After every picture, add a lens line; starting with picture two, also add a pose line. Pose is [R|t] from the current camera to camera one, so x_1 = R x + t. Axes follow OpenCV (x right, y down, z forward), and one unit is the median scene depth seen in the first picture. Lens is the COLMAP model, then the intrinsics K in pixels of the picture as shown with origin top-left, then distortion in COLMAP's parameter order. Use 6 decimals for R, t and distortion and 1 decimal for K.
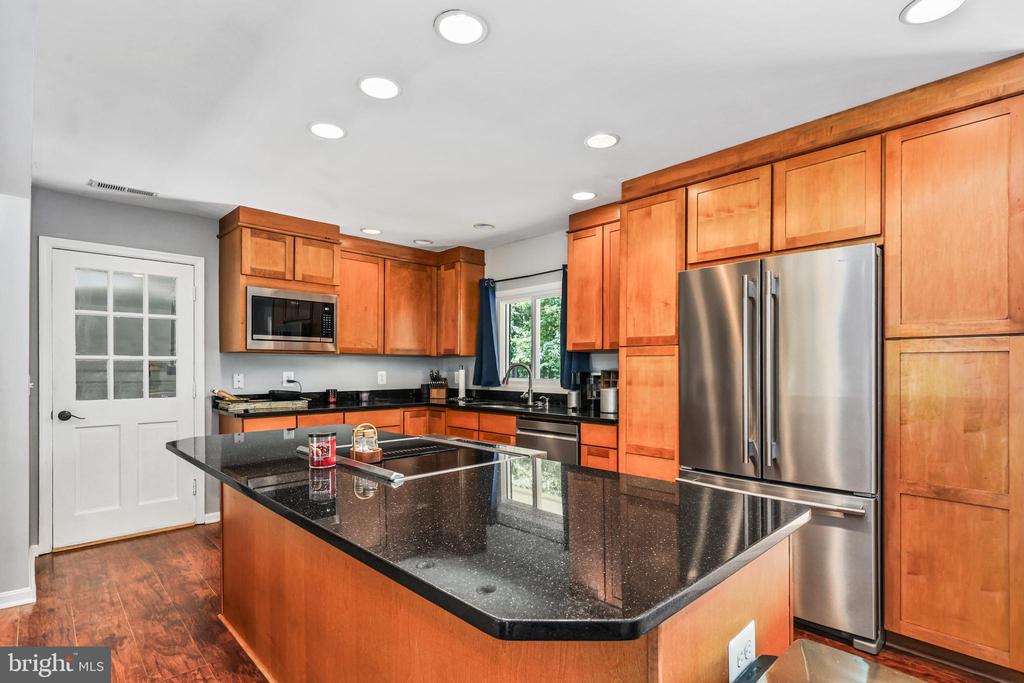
lens RADIAL K [[509.3, 0, 515.1], [0, 509.3, 372.6], [0, 0, 1]] dist [0.004841, -0.000406]
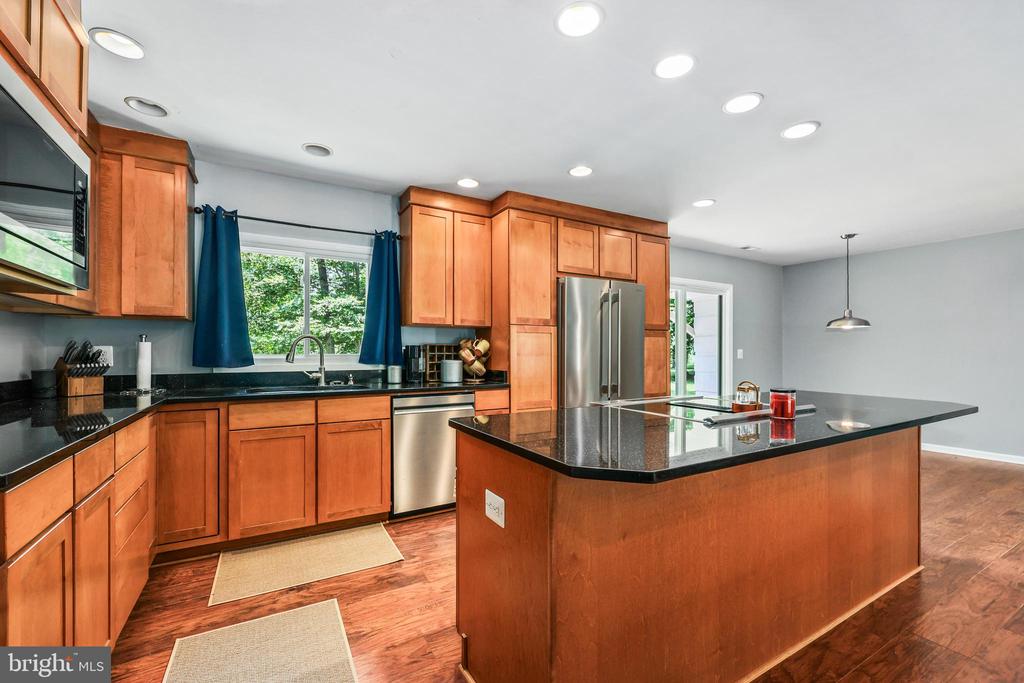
lens RADIAL K [[434.7, 0, 511.3], [0, 434.7, 347.6], [0, 0, 1]] dist [-0.012632, 0.003012]
pose [[0.229890, 0.002411, 0.973214, -0.634373], [0.006671, 0.999970, -0.004054, 0.006963], [-0.973194, 0.007424, 0.229867, 0.597723]]
